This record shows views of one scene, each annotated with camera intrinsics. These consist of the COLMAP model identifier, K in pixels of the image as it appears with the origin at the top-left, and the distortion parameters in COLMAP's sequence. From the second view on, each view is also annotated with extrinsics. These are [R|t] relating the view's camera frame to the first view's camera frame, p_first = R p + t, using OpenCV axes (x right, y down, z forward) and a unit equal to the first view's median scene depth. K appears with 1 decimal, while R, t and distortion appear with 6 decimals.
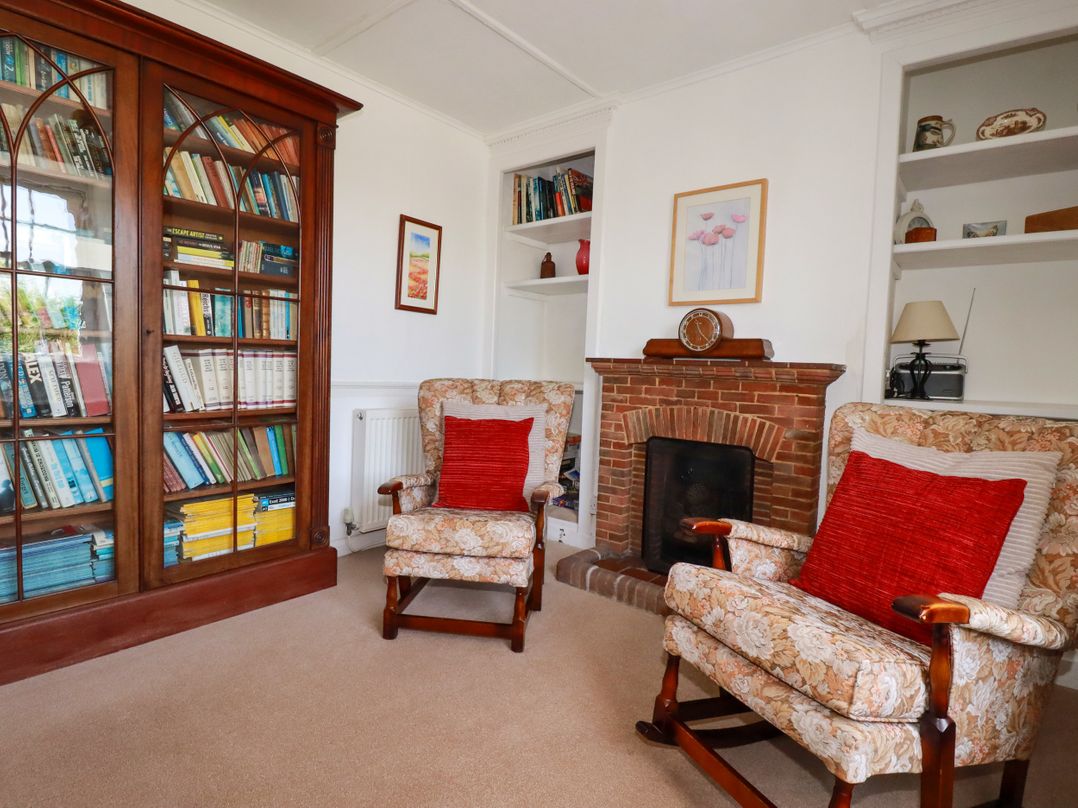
lens RADIAL K [[560.9, 0, 539.0], [0, 560.9, 404.0], [0, 0, 1]] dist [0.000613, -0.013520]
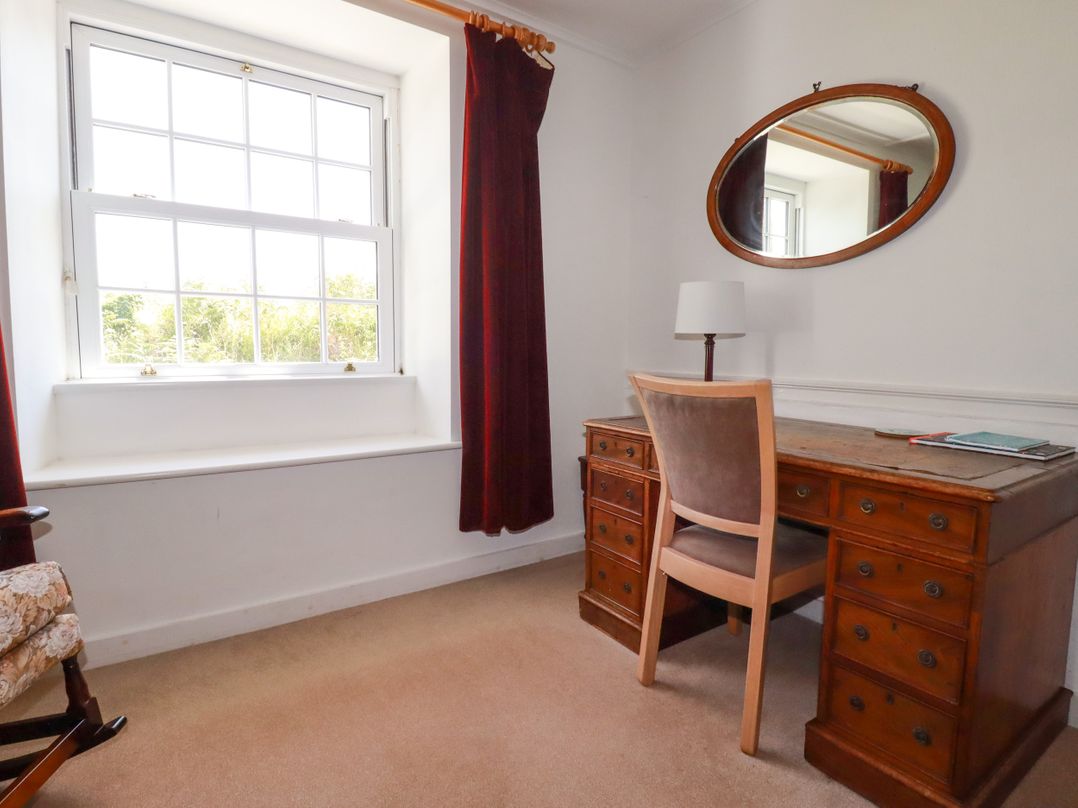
lens RADIAL K [[560.9, 0, 539.0], [0, 560.9, 404.0], [0, 0, 1]] dist [0.000613, -0.013520]
pose [[-0.957868, -0.076023, 0.276965, -0.311533], [-0.030162, 0.985626, 0.166227, -0.054355], [-0.285621, 0.150870, -0.946393, 0.715861]]
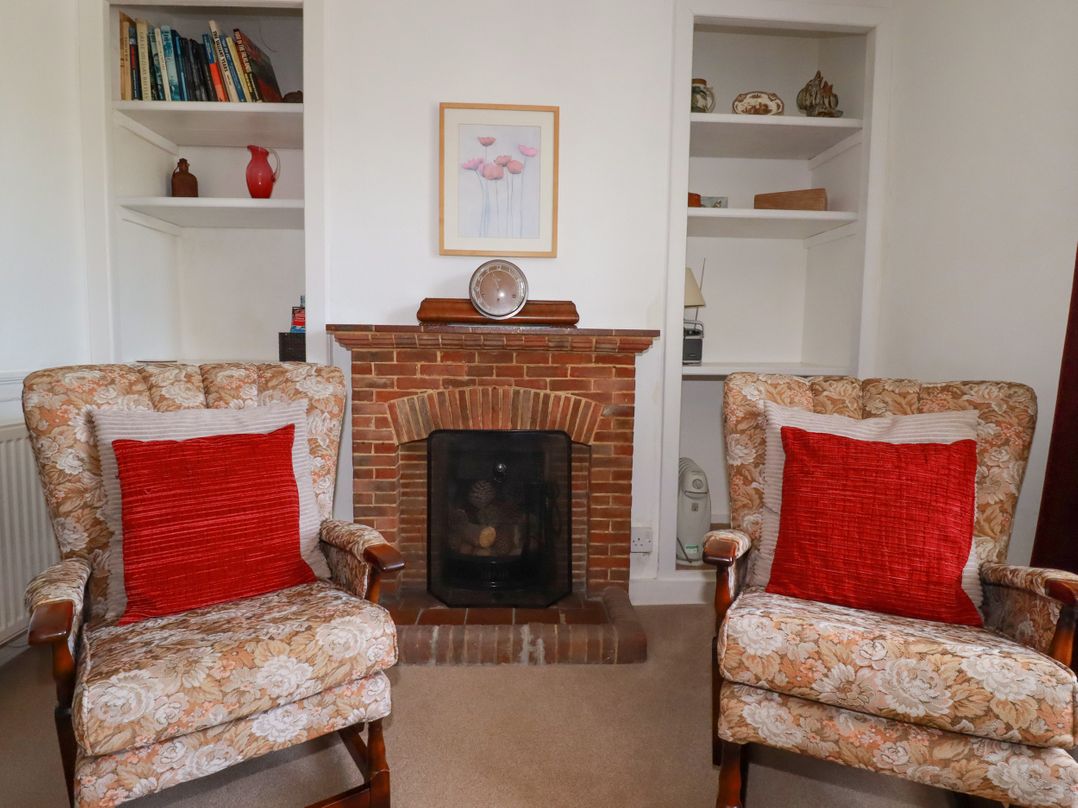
lens RADIAL K [[592.4, 0, 539.0], [0, 592.4, 404.0], [0, 0, 1]] dist [0.002243, -0.015788]
pose [[0.746355, -0.090800, 0.659325, -0.229479], [0.056496, 0.995718, 0.073174, -0.028933], [-0.663145, -0.017364, 0.748289, 0.345474]]
